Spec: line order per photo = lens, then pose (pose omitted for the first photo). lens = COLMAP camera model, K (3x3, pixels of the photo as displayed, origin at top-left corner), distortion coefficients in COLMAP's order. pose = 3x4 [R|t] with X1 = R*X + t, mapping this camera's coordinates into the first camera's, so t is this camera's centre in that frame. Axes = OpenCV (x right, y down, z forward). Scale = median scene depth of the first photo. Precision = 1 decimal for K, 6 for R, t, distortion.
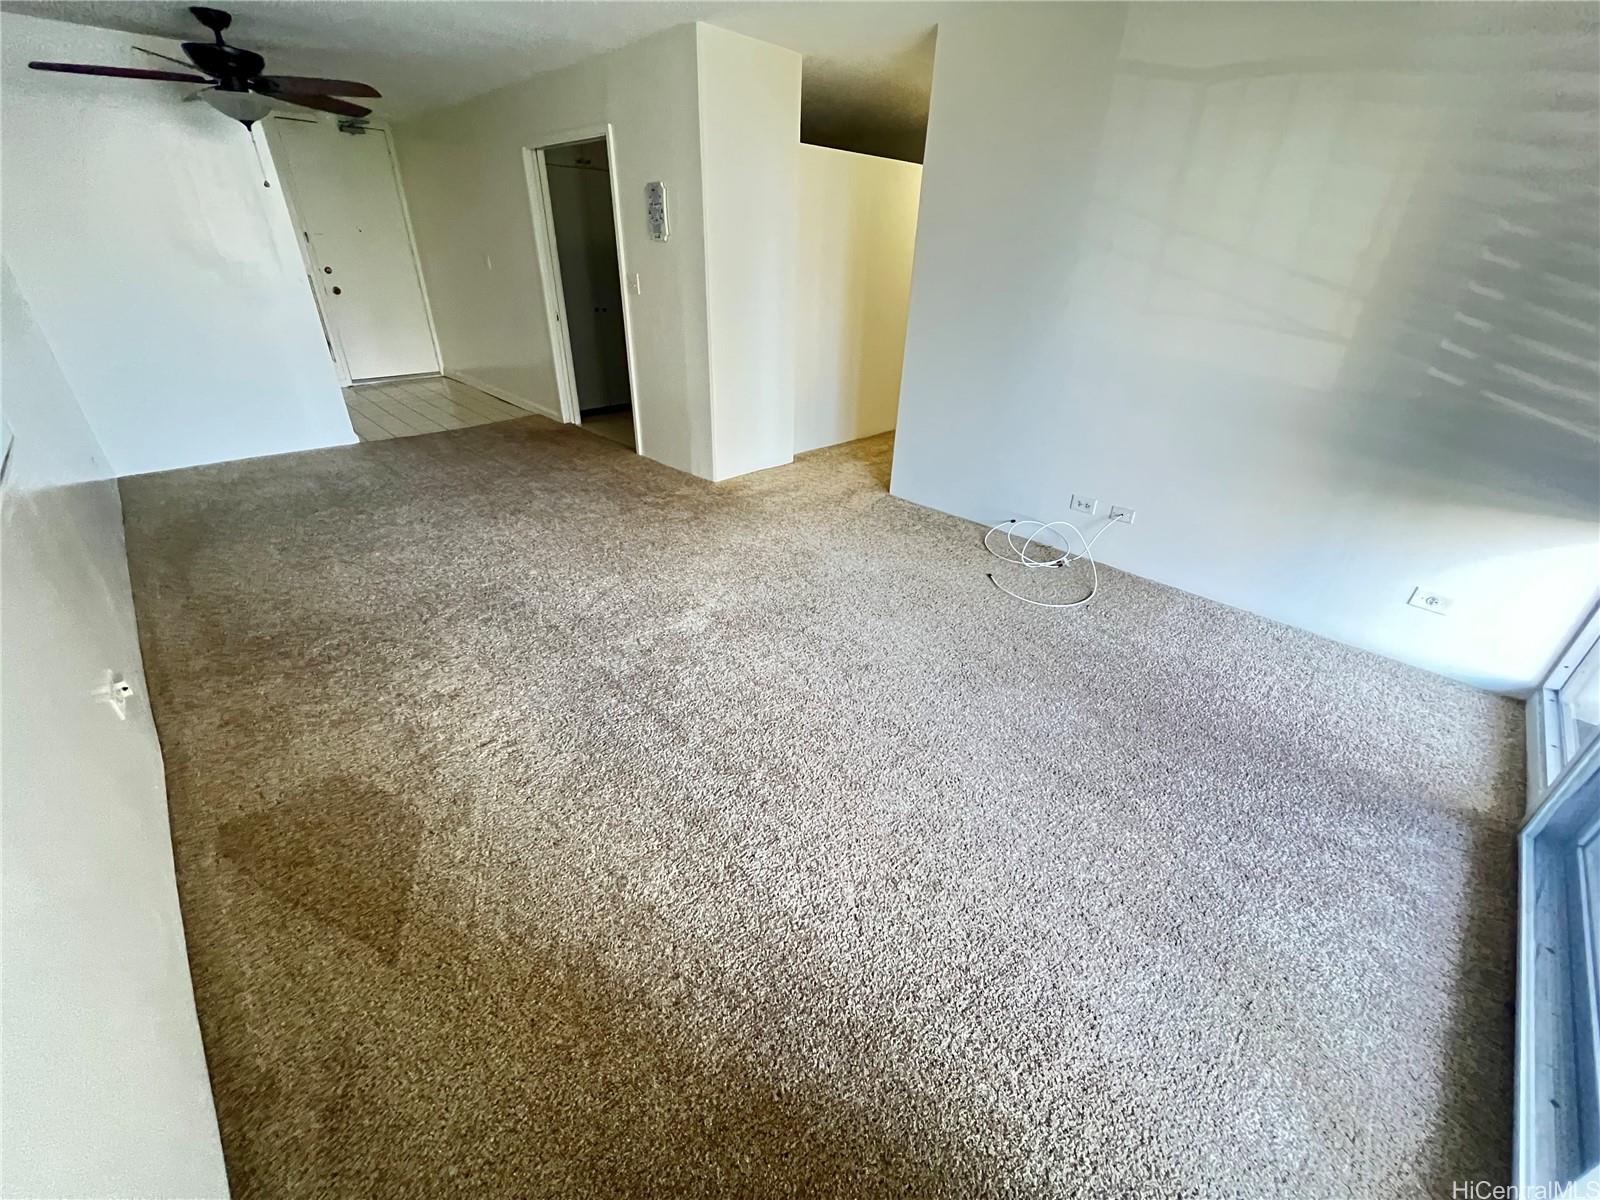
lens RADIAL K [[639.8, 0, 800.0], [0, 639.8, 600.0], [0, 0, 1]] dist [-0.001371, -0.000328]
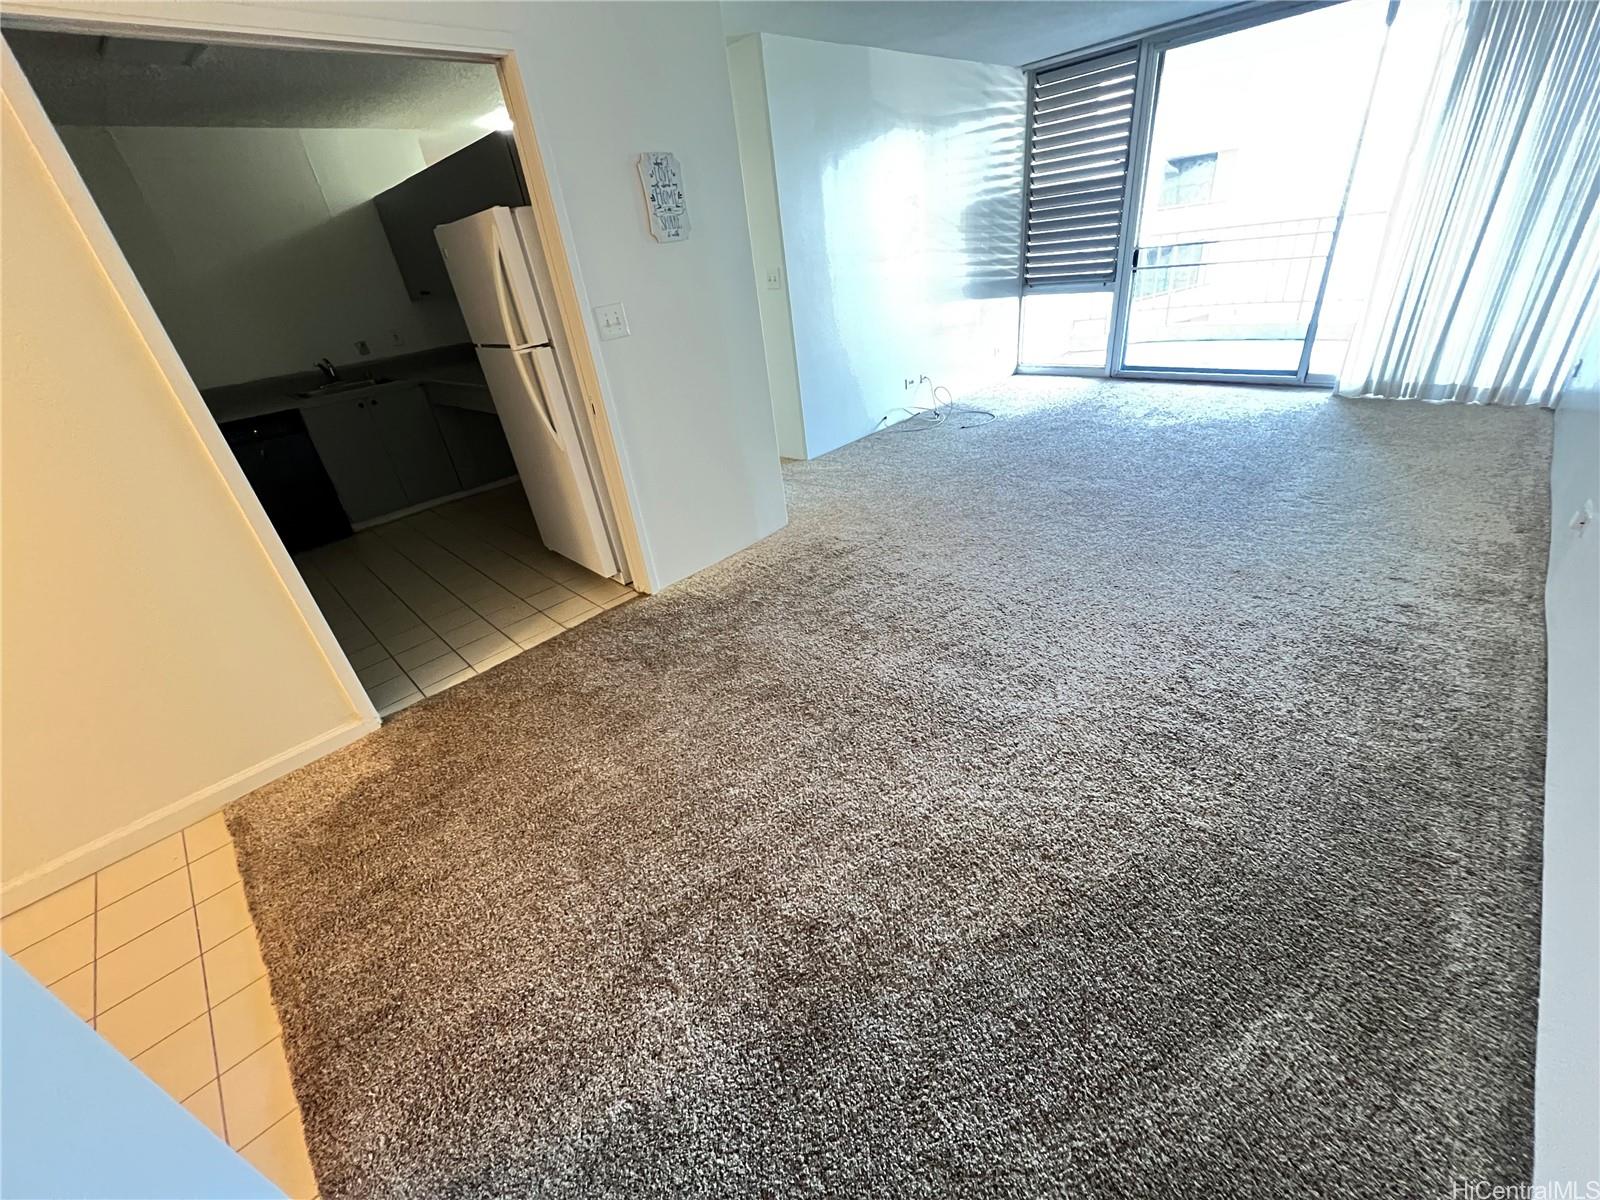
lens RADIAL K [[639.8, 0, 800.0], [0, 639.8, 600.0], [0, 0, 1]] dist [-0.001371, -0.000328]
pose [[-0.009813, -0.508645, 0.860920, -1.026276], [0.581450, 0.697543, 0.418747, -0.518094], [-0.813523, 0.504691, 0.288907, 0.915995]]
